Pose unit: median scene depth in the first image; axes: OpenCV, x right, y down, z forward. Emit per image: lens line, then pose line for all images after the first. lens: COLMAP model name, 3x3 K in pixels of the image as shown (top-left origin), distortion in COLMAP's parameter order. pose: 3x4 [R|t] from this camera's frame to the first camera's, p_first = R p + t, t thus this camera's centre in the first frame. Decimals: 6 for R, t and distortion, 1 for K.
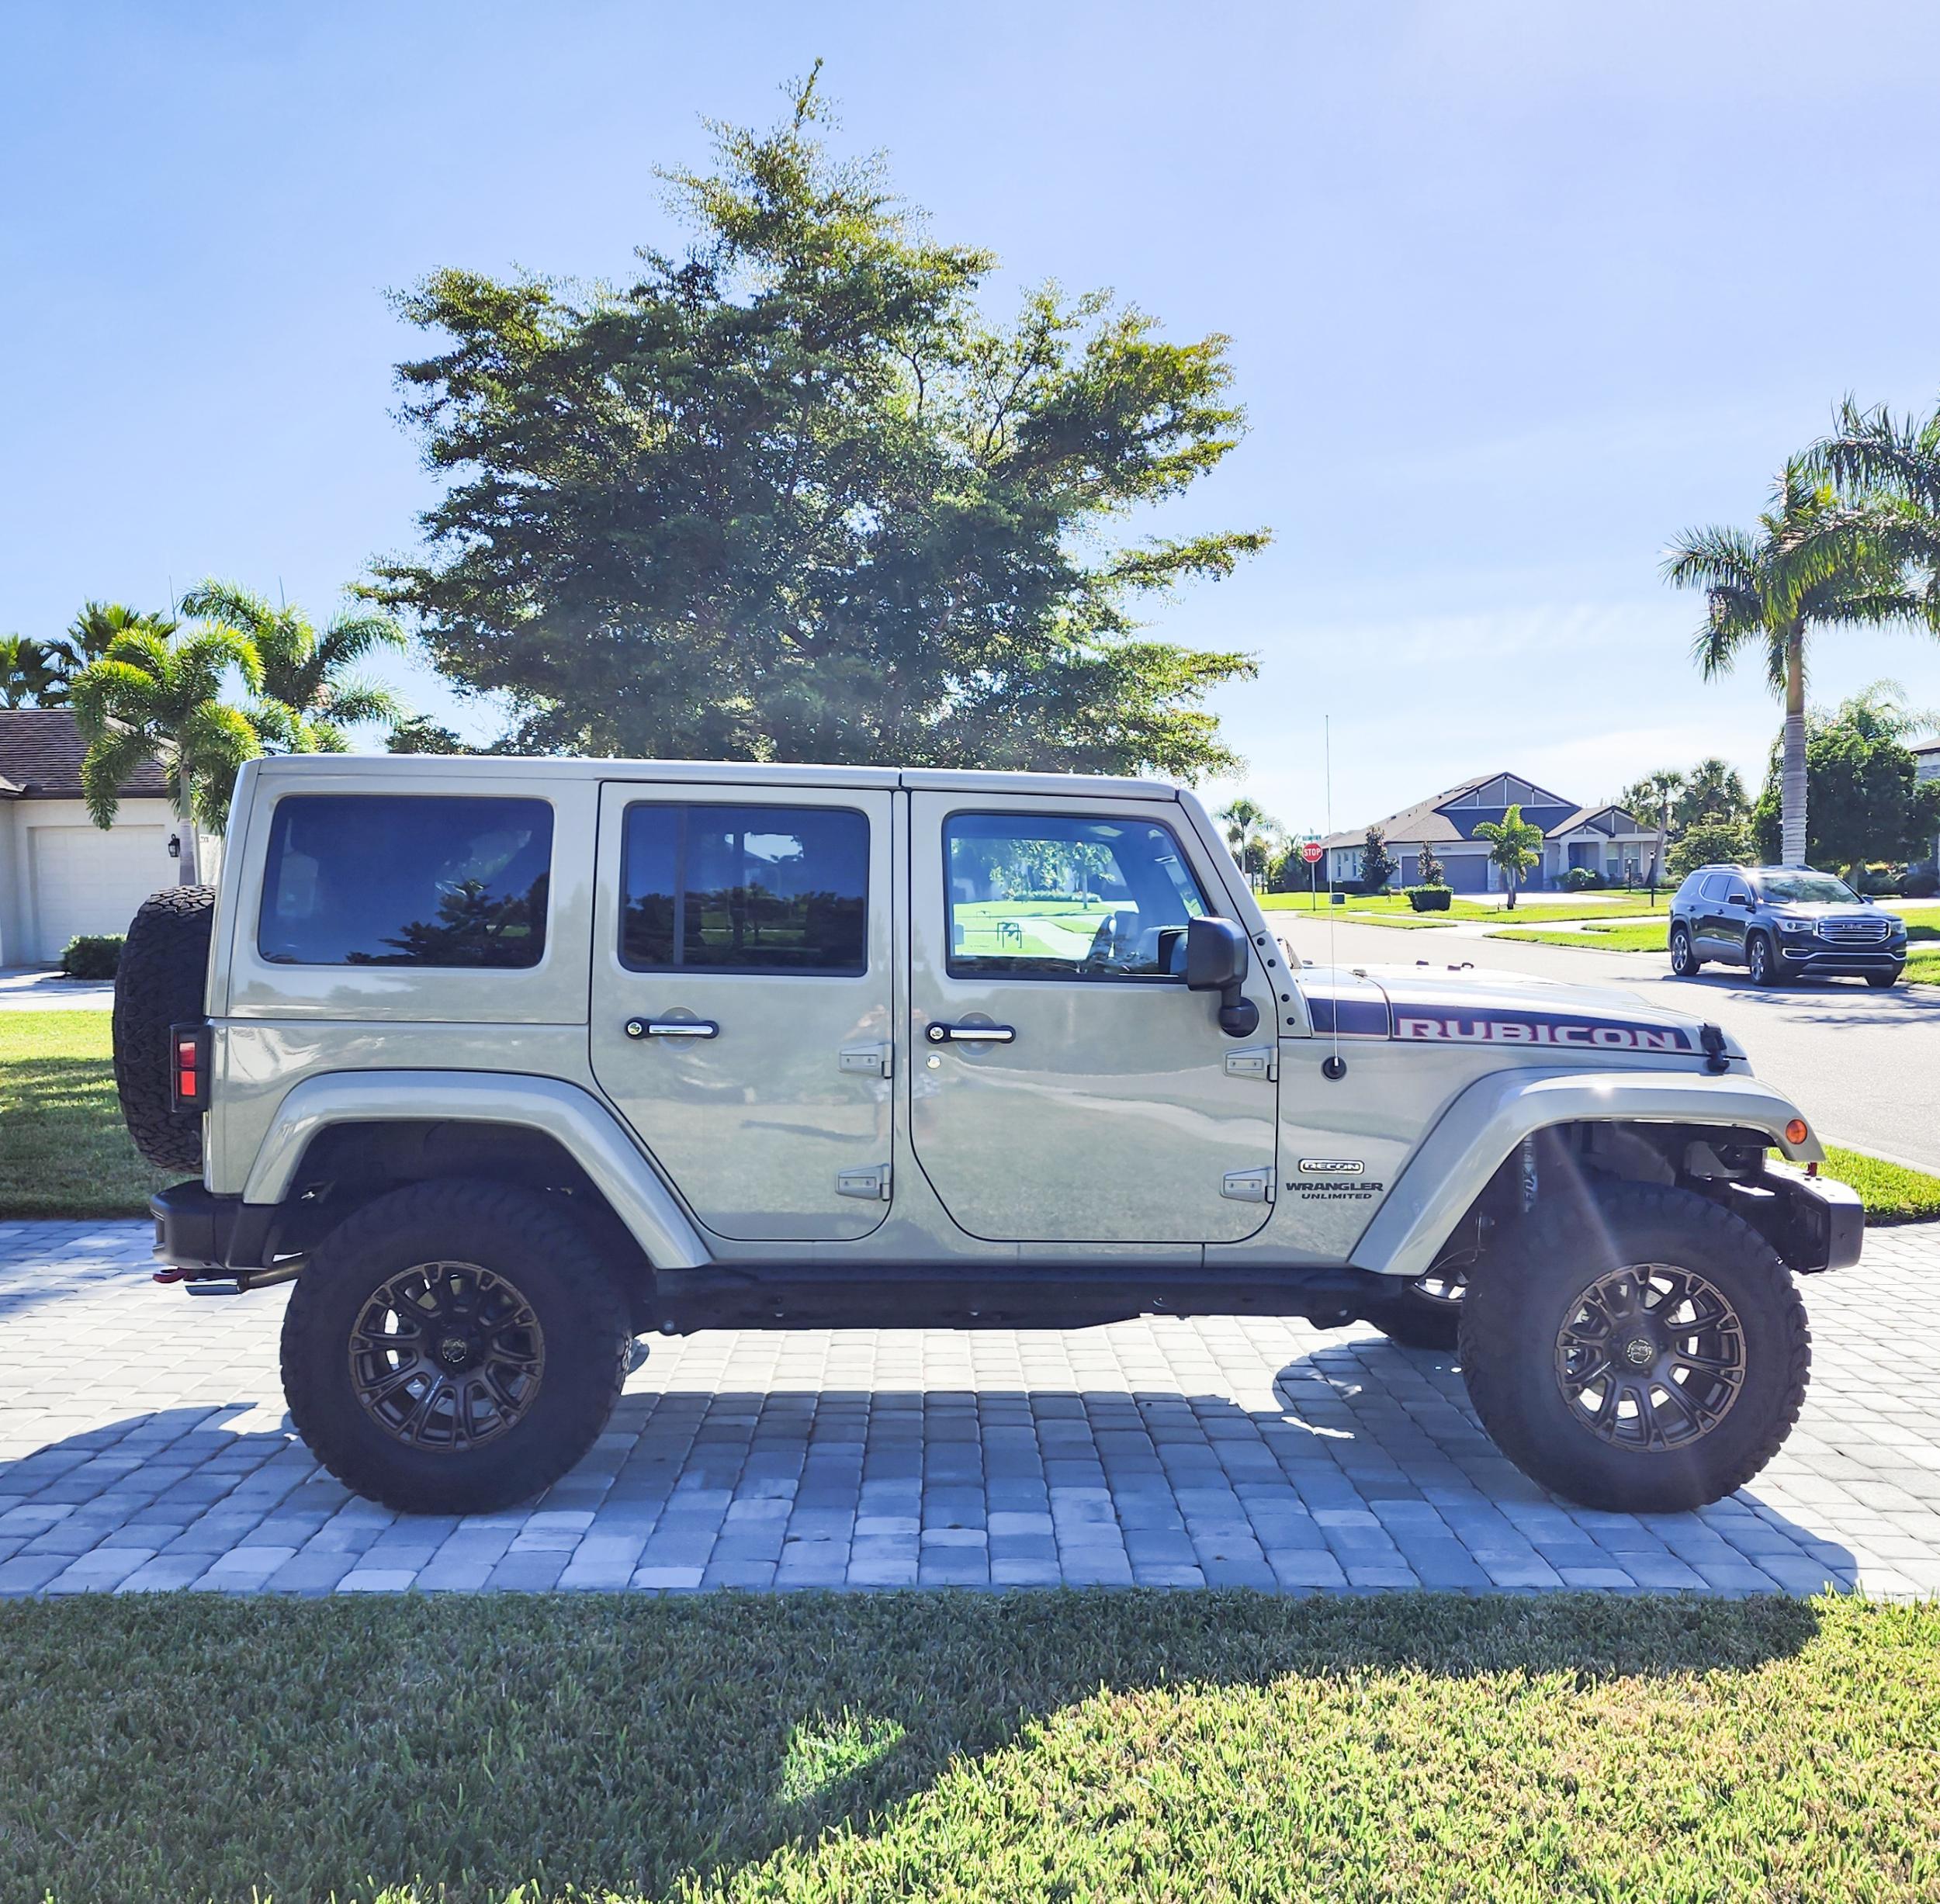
lens RADIAL K [[1930.2, 0, 1034.3], [0, 1930.2, 1000.9], [0, 0, 1]] dist [0.104513, -0.011536]
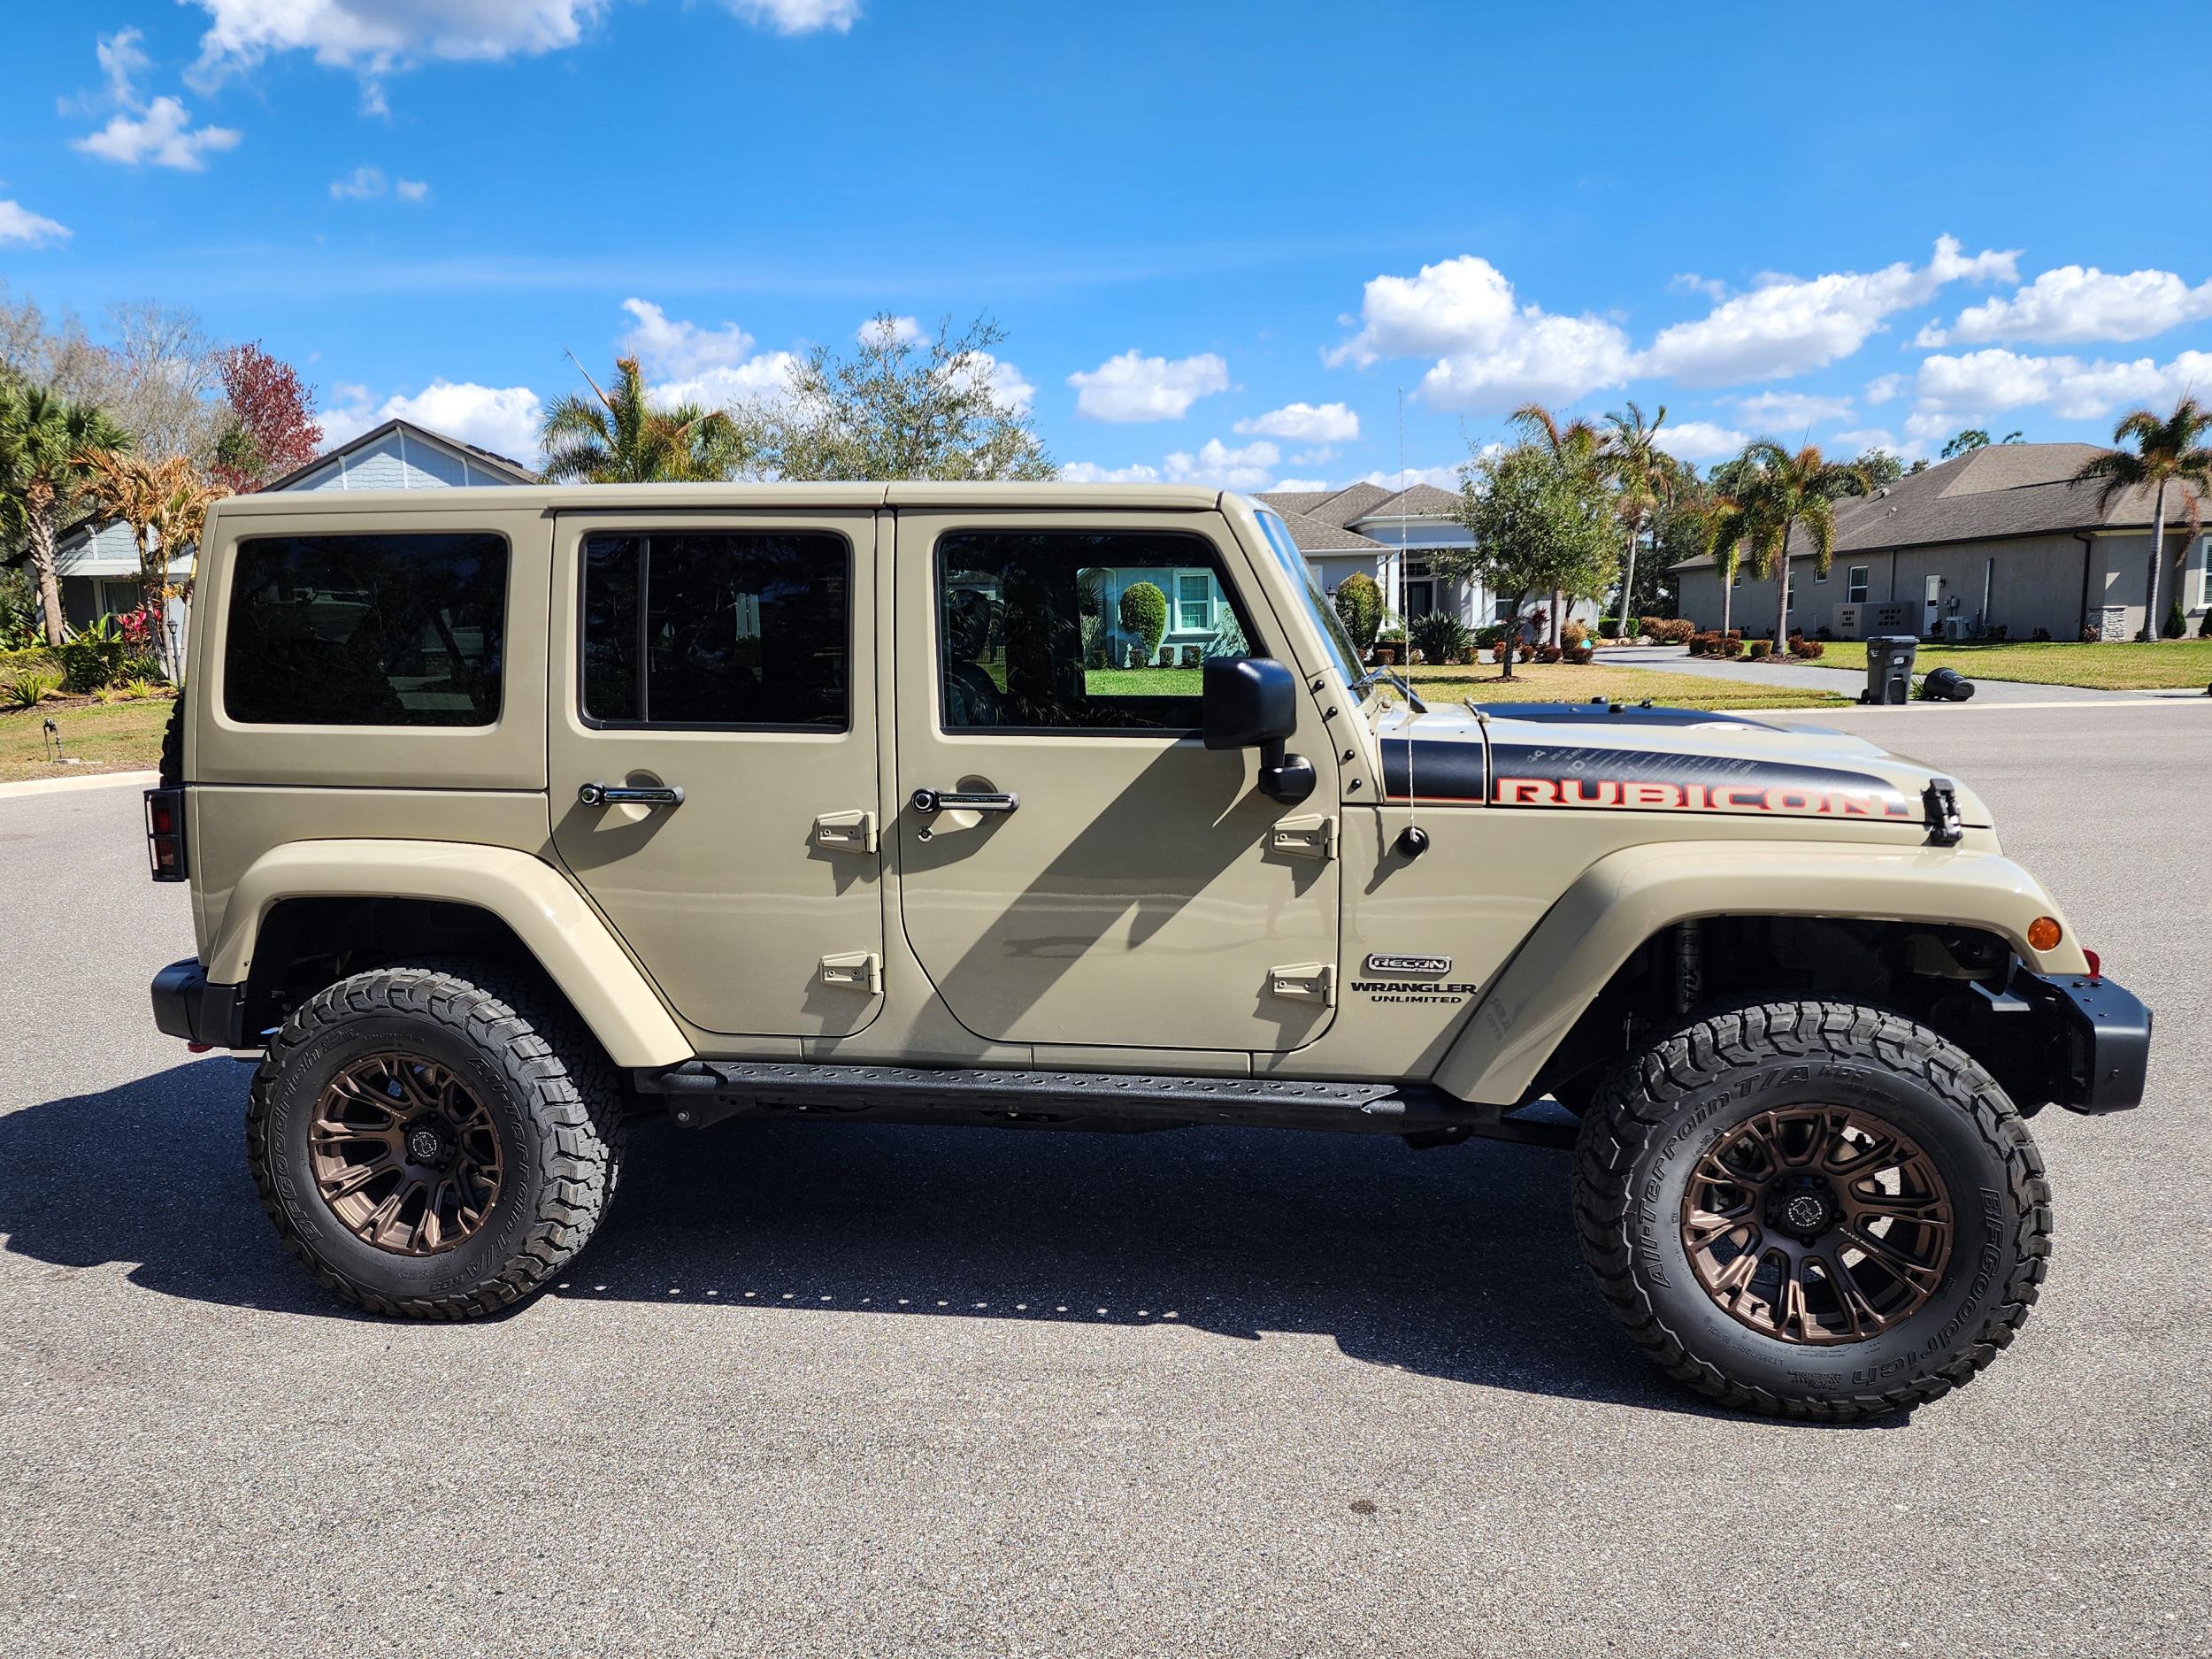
lens RADIAL K [[1578.4, 0, 1103.5], [0, 1578.4, 857.9], [0, 0, 1]] dist [0.096823, -0.090556]
pose [[0.976761, 0.008214, -0.214173, 0.169261], [0.011336, 0.995887, 0.089893, -0.018983], [0.214030, -0.090232, 0.972651, 0.332519]]
